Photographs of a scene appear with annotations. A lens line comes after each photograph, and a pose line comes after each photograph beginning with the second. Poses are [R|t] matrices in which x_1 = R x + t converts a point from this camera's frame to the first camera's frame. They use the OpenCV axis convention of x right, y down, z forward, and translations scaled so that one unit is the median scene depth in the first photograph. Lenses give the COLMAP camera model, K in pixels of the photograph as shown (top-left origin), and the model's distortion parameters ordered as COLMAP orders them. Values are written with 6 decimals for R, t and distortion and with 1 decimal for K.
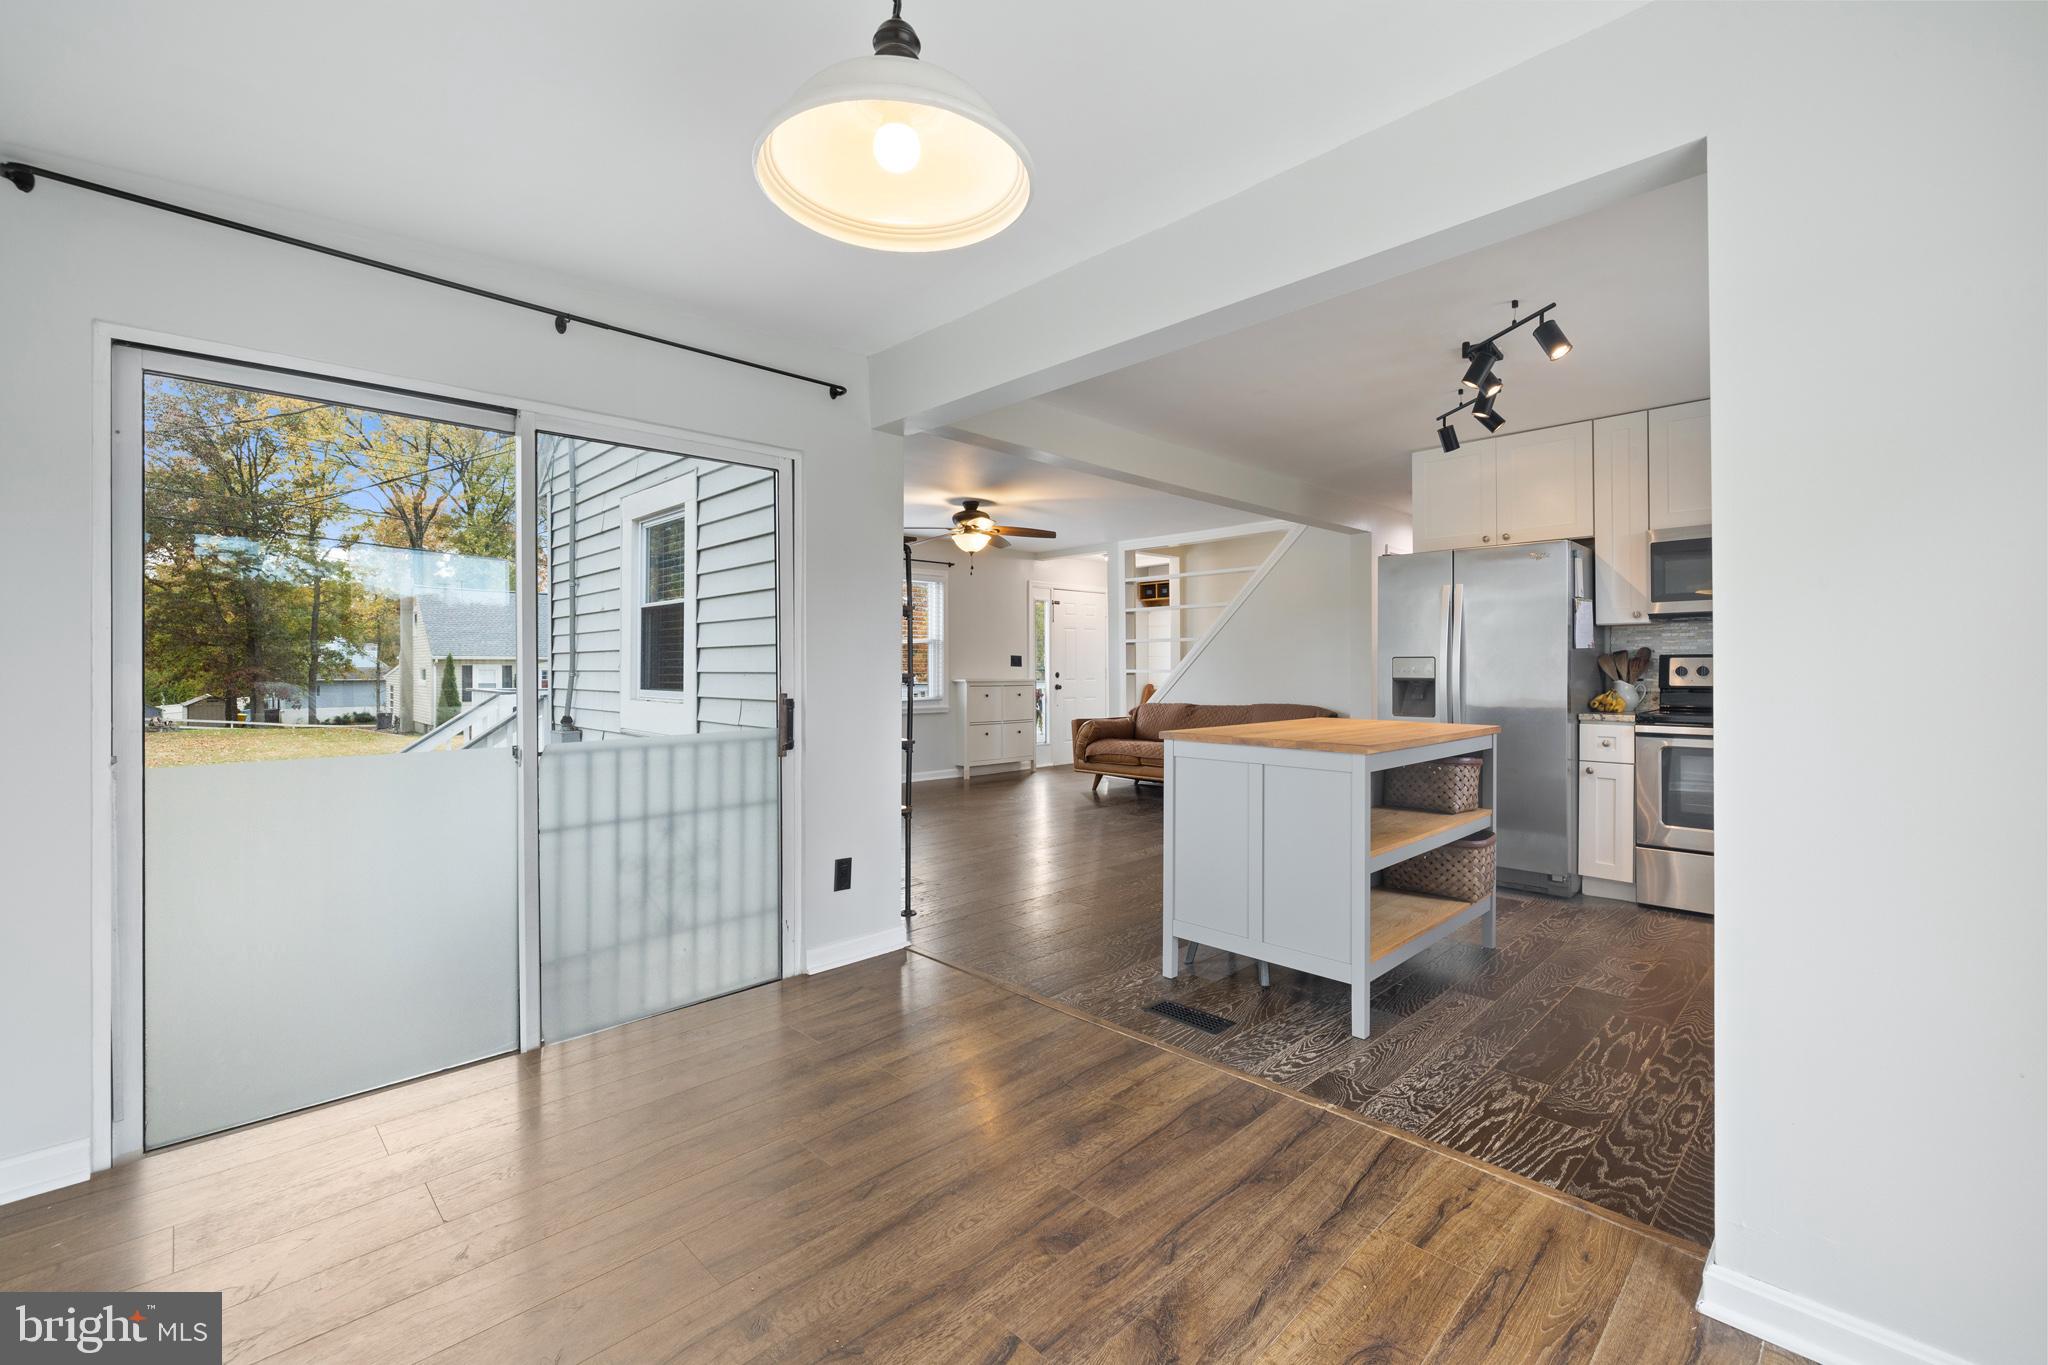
lens RADIAL K [[858.6, 0, 1016.6], [0, 858.6, 661.8], [0, 0, 1]] dist [-0.000180, -0.000498]
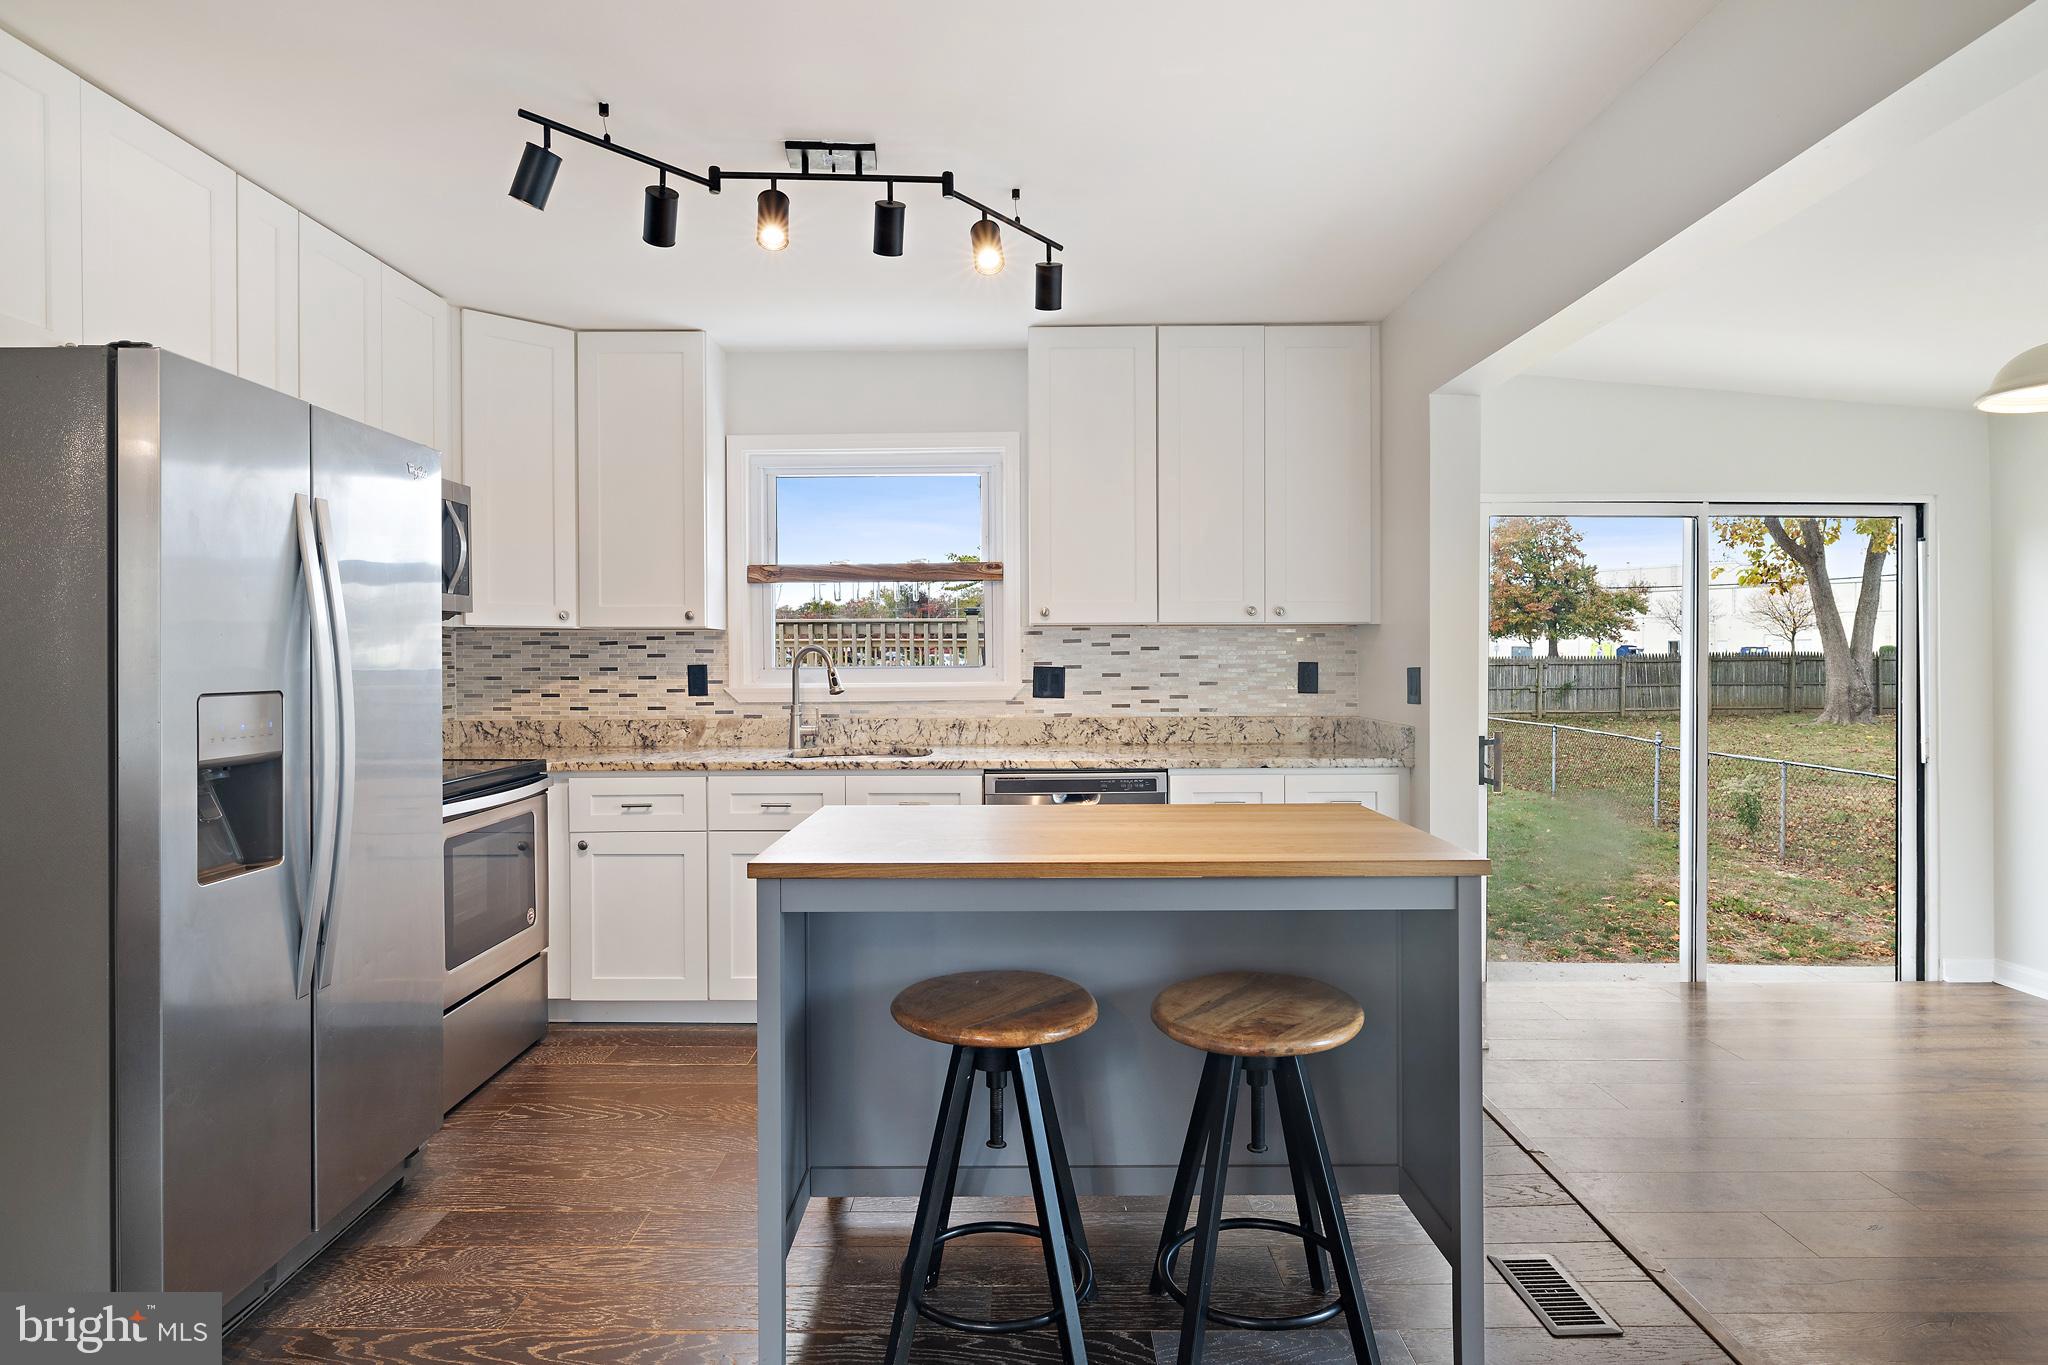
lens RADIAL K [[1136.9, 0, 1014.5], [0, 1136.9, 663.6], [0, 0, 1]] dist [-0.001494, -0.000910]
pose [[-0.714276, -0.000704, 0.699864, -0.031445], [-0.000232, 1.000000, 0.000768, -0.010114], [-0.699864, 0.000386, -0.714276, 0.648145]]
